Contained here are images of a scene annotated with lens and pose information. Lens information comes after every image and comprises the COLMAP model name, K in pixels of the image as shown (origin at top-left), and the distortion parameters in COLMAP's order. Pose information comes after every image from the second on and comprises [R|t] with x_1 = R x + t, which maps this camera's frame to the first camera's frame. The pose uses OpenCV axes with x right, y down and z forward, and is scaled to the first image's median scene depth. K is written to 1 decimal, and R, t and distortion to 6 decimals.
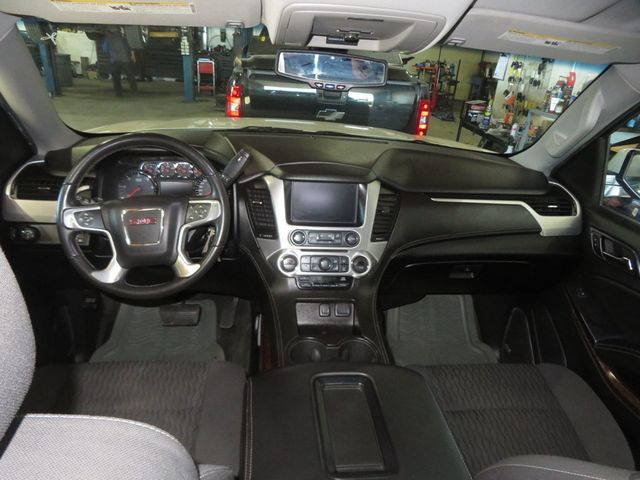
lens RADIAL K [[462.1, 0, 320.0], [0, 462.1, 240.0], [0, 0, 1]] dist [0.000057, 0.005246]
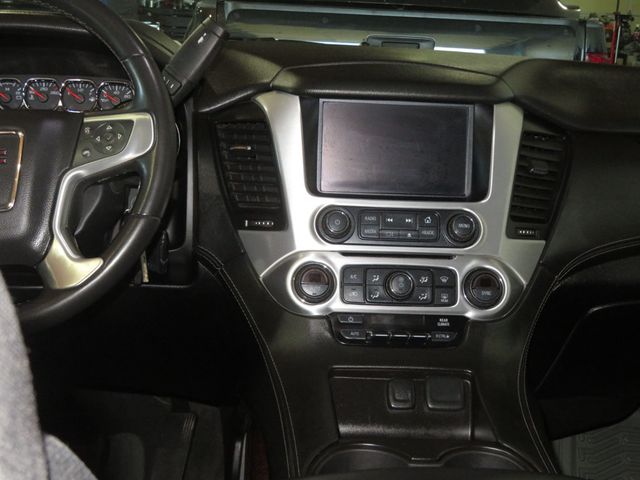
lens RADIAL K [[970.5, 0, 320.0], [0, 970.5, 240.0], [0, 0, 1]] dist [-0.003084, 0.040277]
pose [[0.998427, -0.013107, -0.054506, -0.011972], [0.003295, 0.984322, -0.176348, 0.159133], [0.055963, 0.175891, 0.982818, 0.116967]]
